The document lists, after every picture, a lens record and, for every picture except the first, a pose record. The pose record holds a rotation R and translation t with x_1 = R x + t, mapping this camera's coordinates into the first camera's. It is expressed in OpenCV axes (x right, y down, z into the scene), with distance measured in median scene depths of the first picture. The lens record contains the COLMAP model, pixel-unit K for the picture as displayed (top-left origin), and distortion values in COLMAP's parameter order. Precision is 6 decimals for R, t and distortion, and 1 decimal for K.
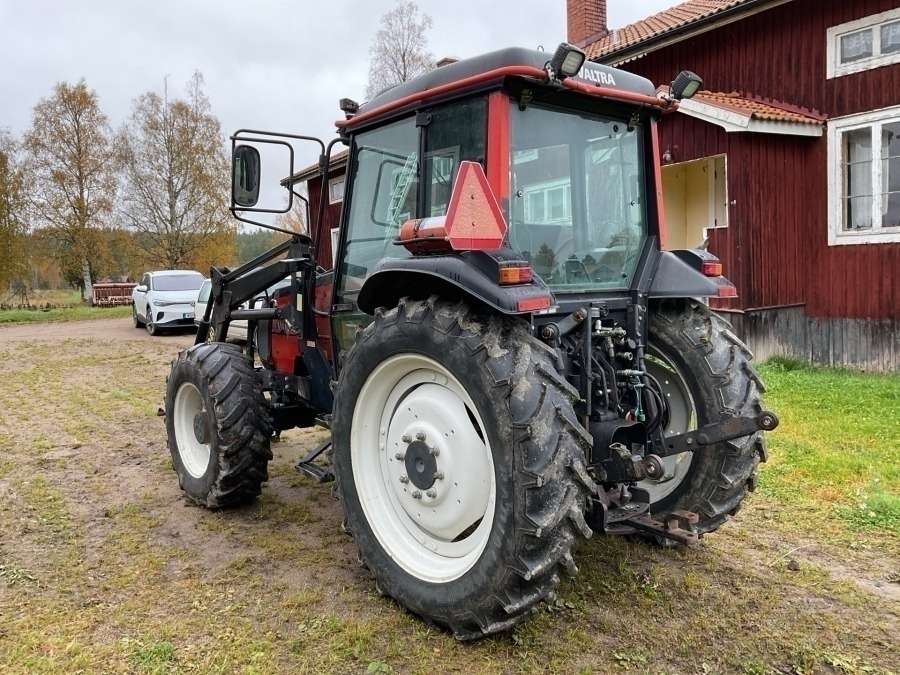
lens RADIAL K [[741.8, 0, 447.8], [0, 741.8, 338.1], [0, 0, 1]] dist [0.074019, -0.133465]
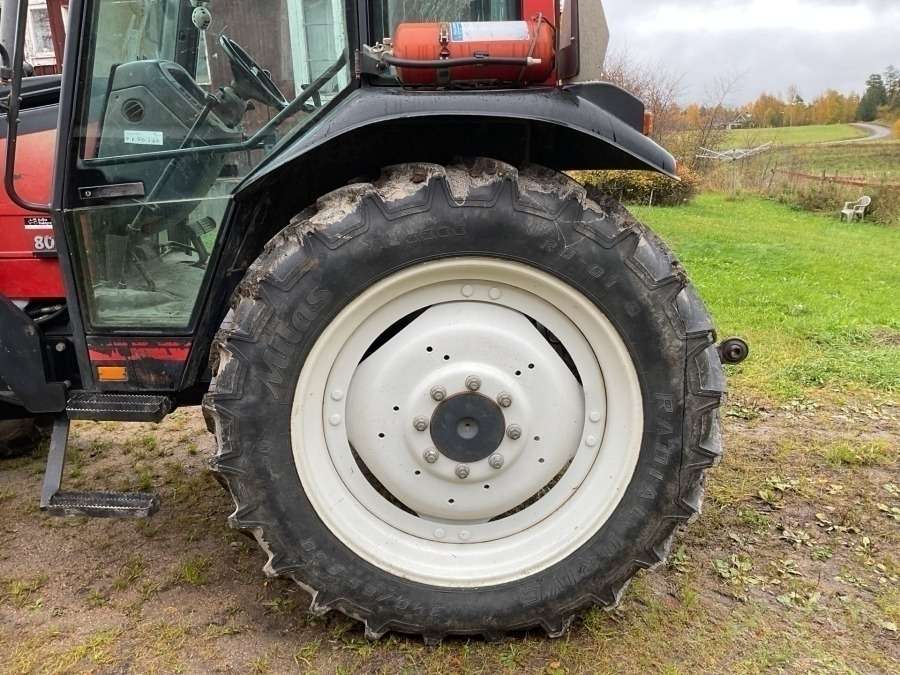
lens RADIAL K [[741.8, 0, 445.5], [0, 741.8, 340.7], [0, 0, 1]] dist [0.074019, -0.133465]
pose [[0.636919, -0.199695, 0.744618, -0.404300], [0.070970, 0.976955, 0.201300, -0.028129], [-0.767657, -0.075366, 0.636413, 0.472933]]
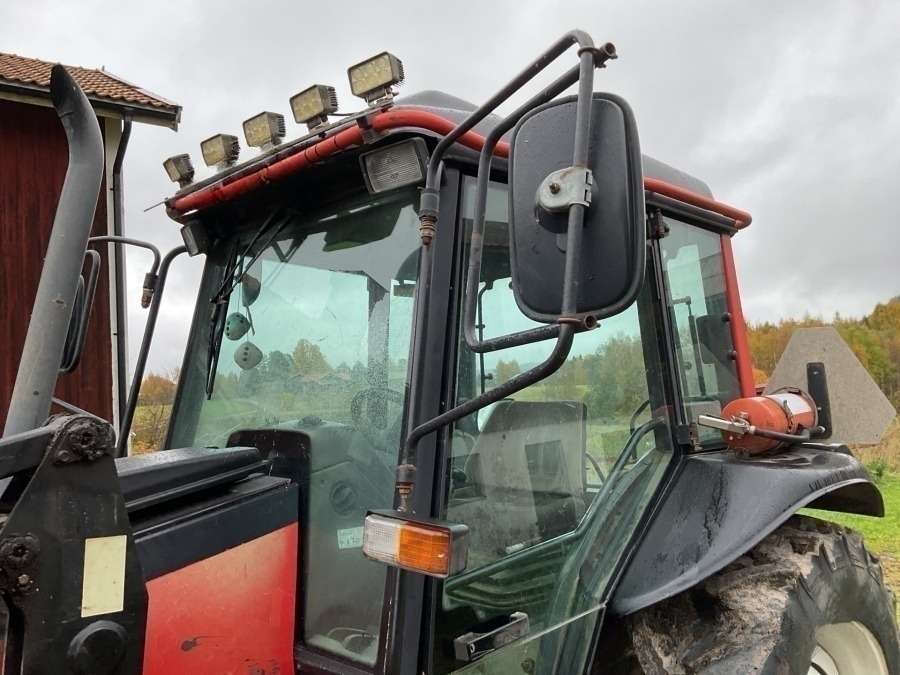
lens RADIAL K [[741.8, 0, 457.2], [0, 741.8, 331.4], [0, 0, 1]] dist [0.074019, -0.133465]
pose [[-0.086402, 0.101897, 0.991036, -0.497424], [0.123142, 0.988220, -0.090871, -0.149843], [-0.988621, 0.114187, -0.097932, 1.023996]]
